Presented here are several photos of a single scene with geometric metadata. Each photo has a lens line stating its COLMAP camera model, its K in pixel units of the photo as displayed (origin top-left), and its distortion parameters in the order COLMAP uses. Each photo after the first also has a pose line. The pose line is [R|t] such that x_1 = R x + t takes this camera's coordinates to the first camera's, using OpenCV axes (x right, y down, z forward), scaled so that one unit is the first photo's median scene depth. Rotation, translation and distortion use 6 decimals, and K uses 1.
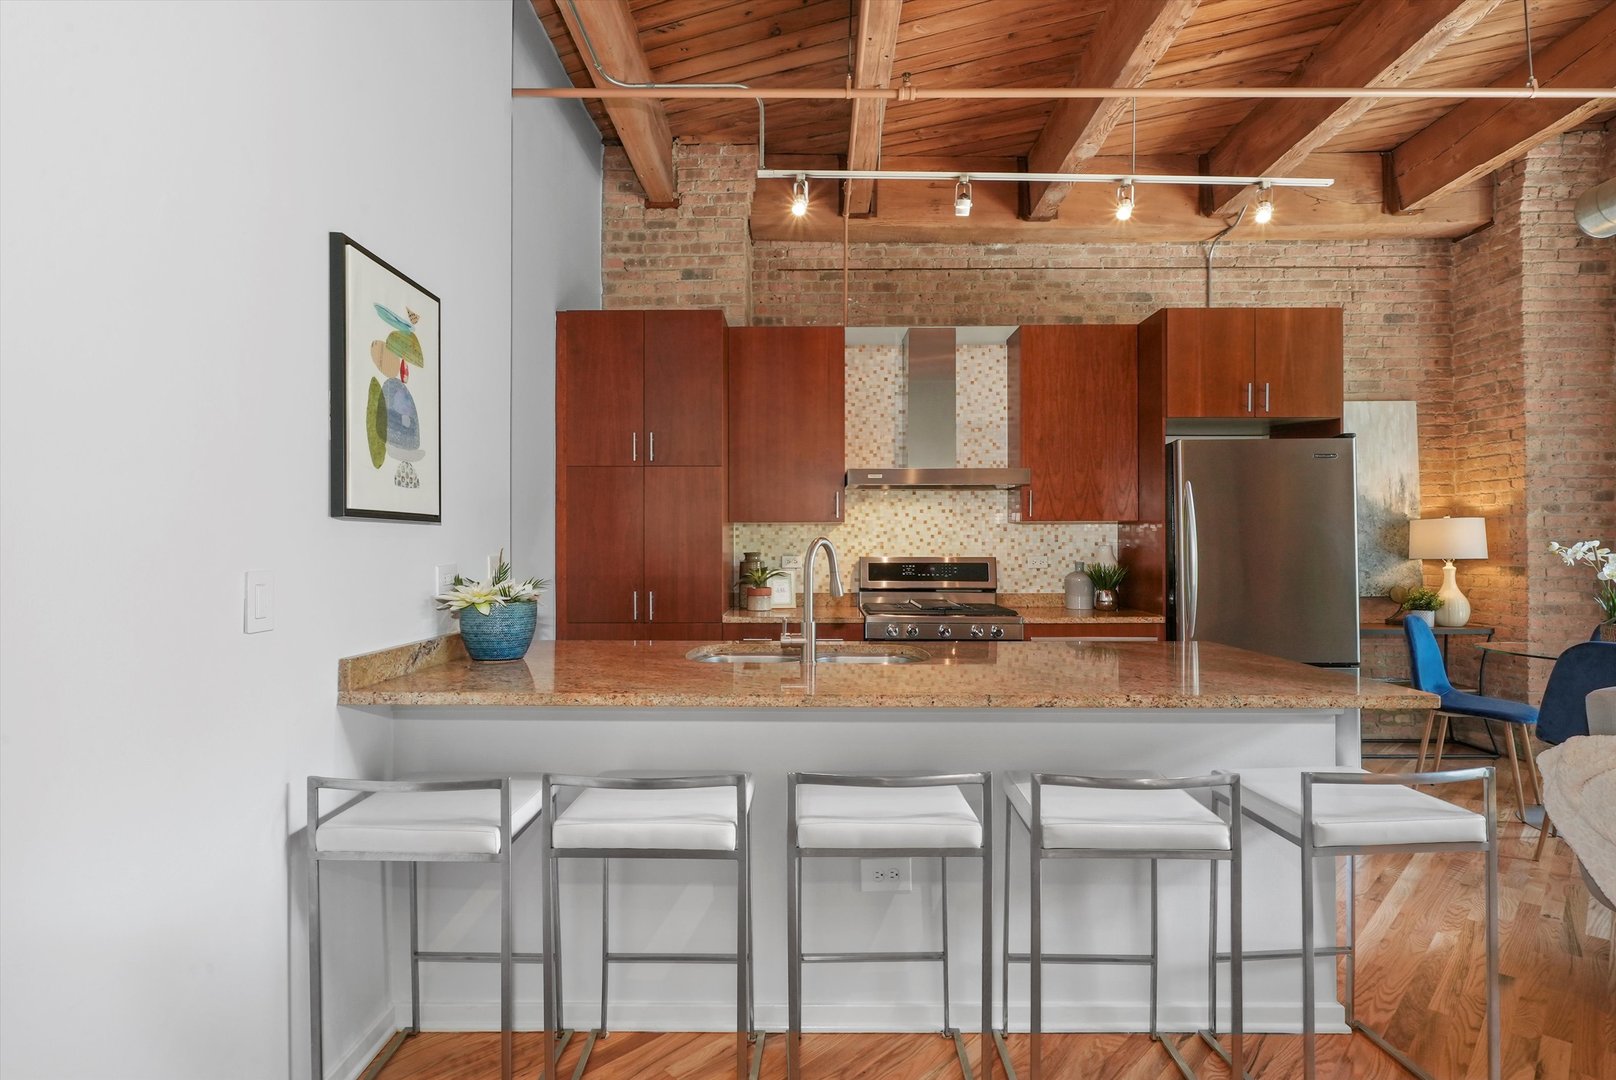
lens RADIAL K [[817.0, 0, 802.9], [0, 817.0, 538.2], [0, 0, 1]] dist [0.000512, -0.000445]
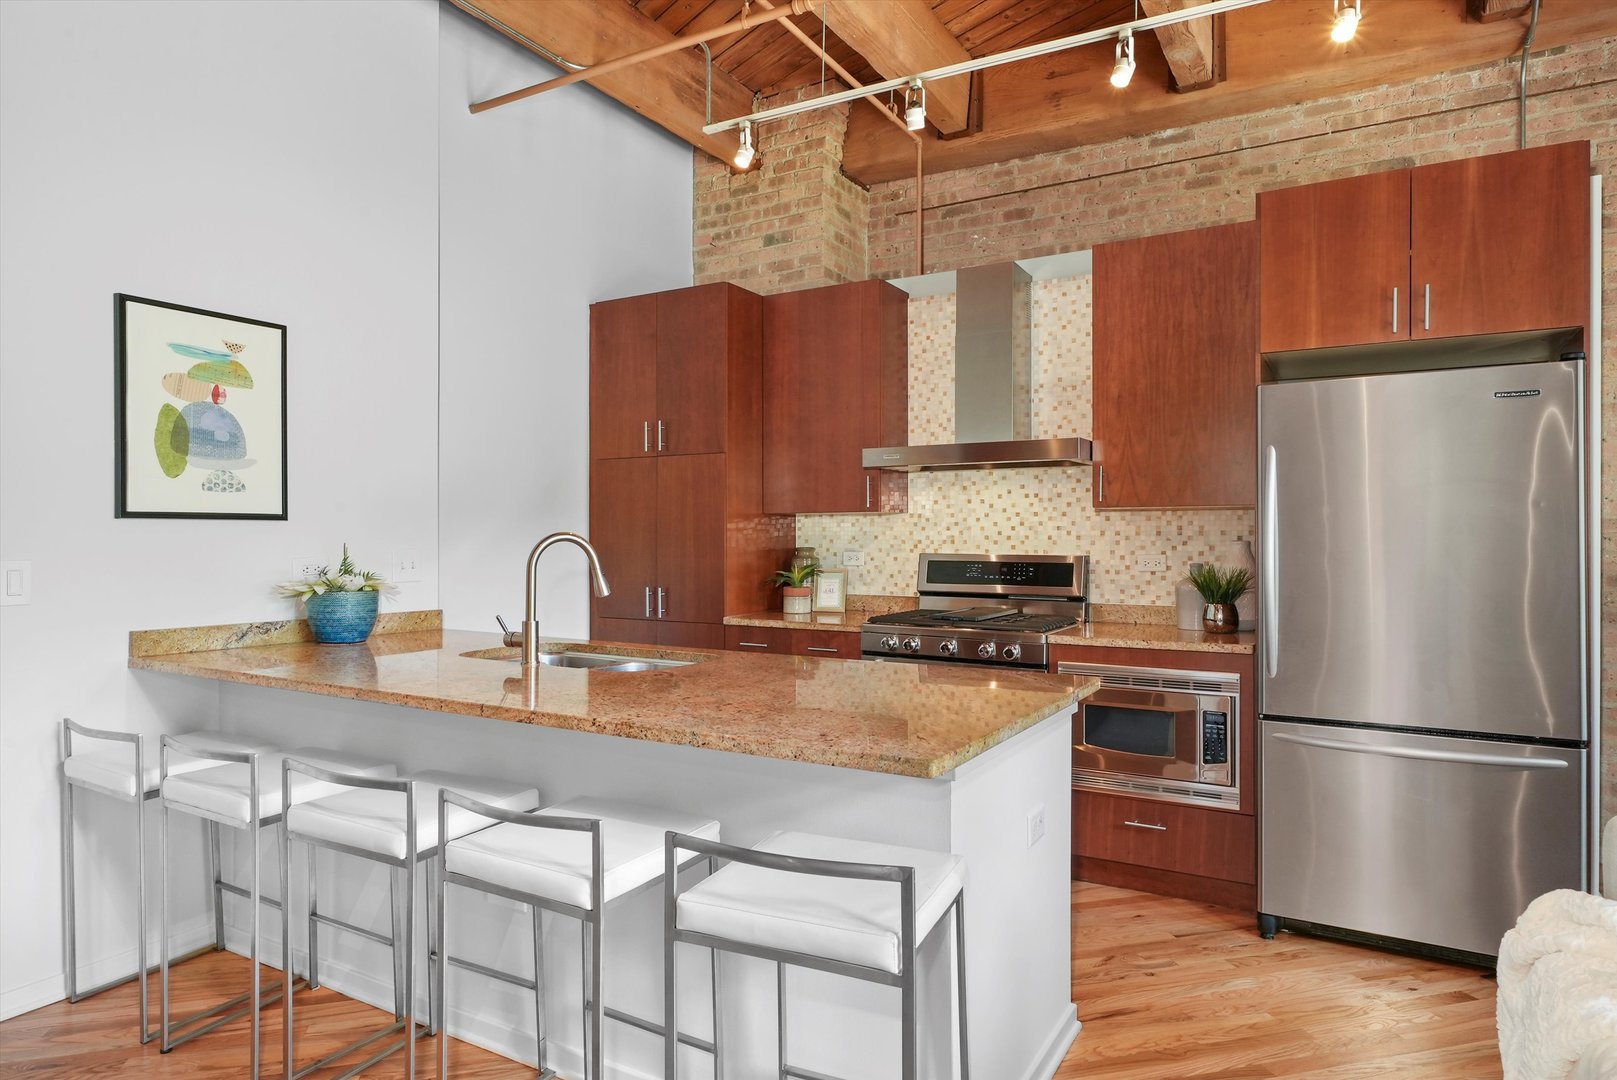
lens RADIAL K [[957.7, 0, 808.5], [0, 957.7, 540.0], [0, 0, 1]] dist [-0.003053, 0.000728]
pose [[0.867723, 0.001986, -0.497044, 0.446693], [0.004056, 0.999930, 0.011076, -0.001912], [0.497032, -0.011627, 0.867654, 0.100662]]
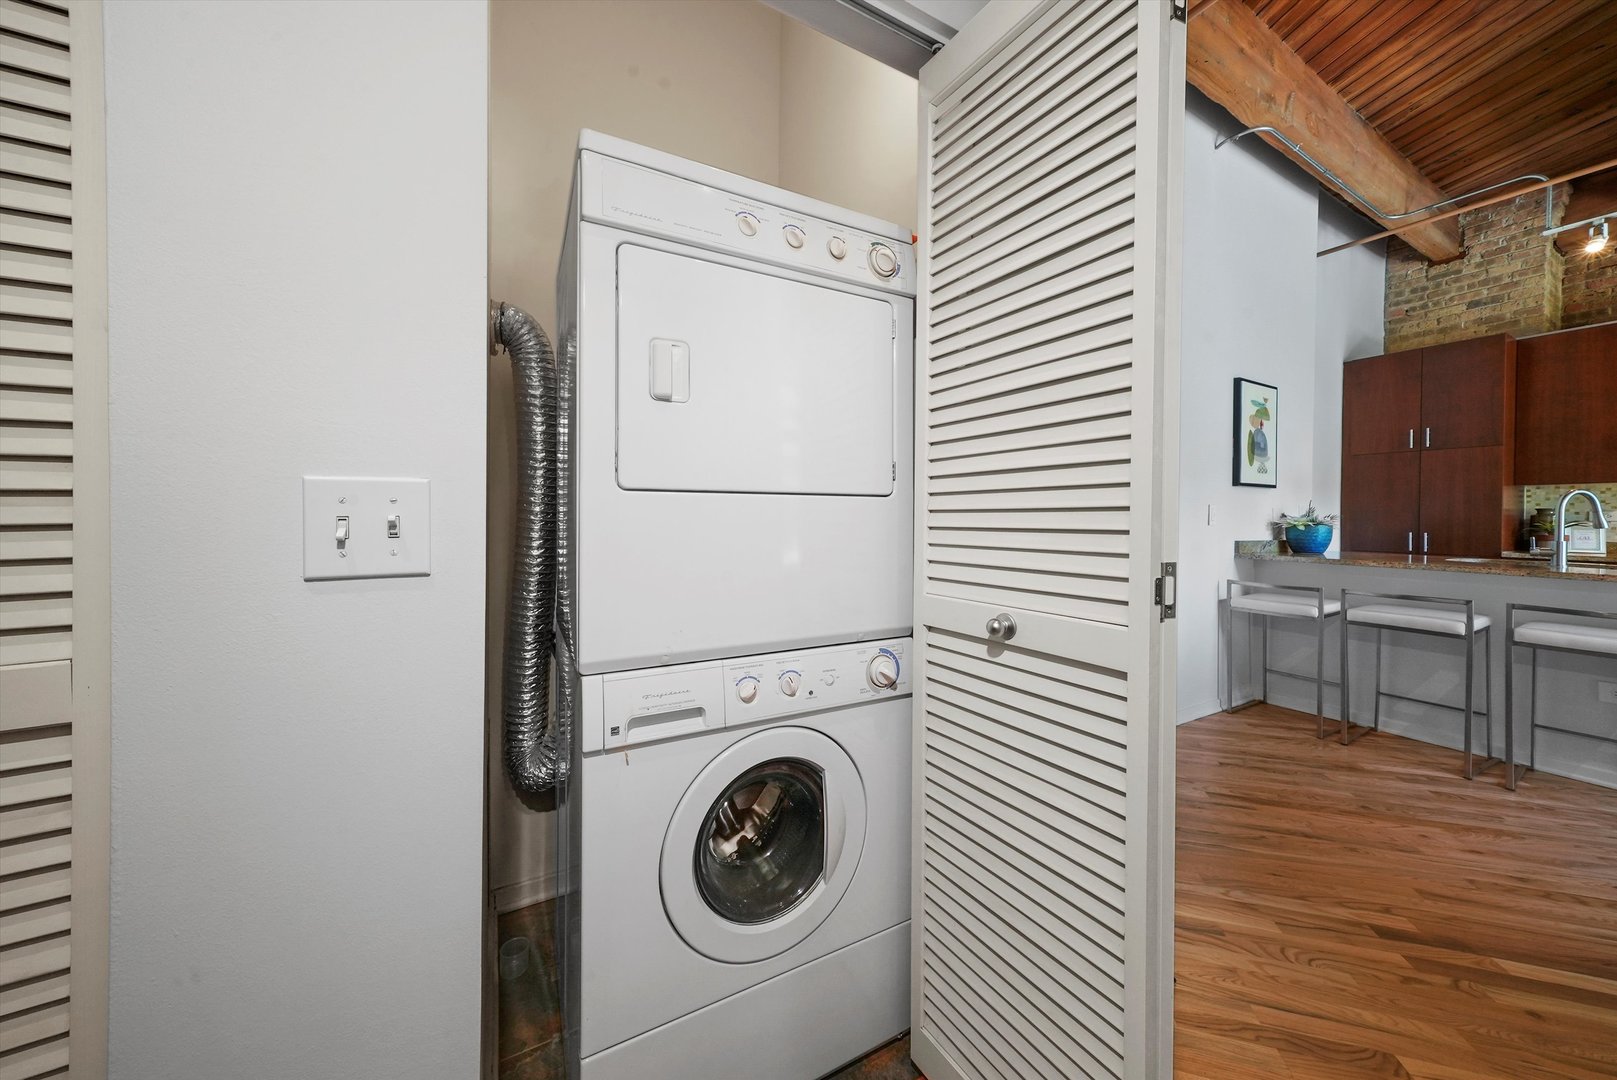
lens RADIAL K [[554.9, 0, 805.9], [0, 554.9, 518.4], [0, 0, 1]] dist [0.010456, 0.000148]
pose [[0.503669, 0.009306, -0.863846, 0.117609], [-0.001041, 0.999948, 0.010166, 0.025178], [0.863896, -0.004221, 0.503653, -0.452404]]
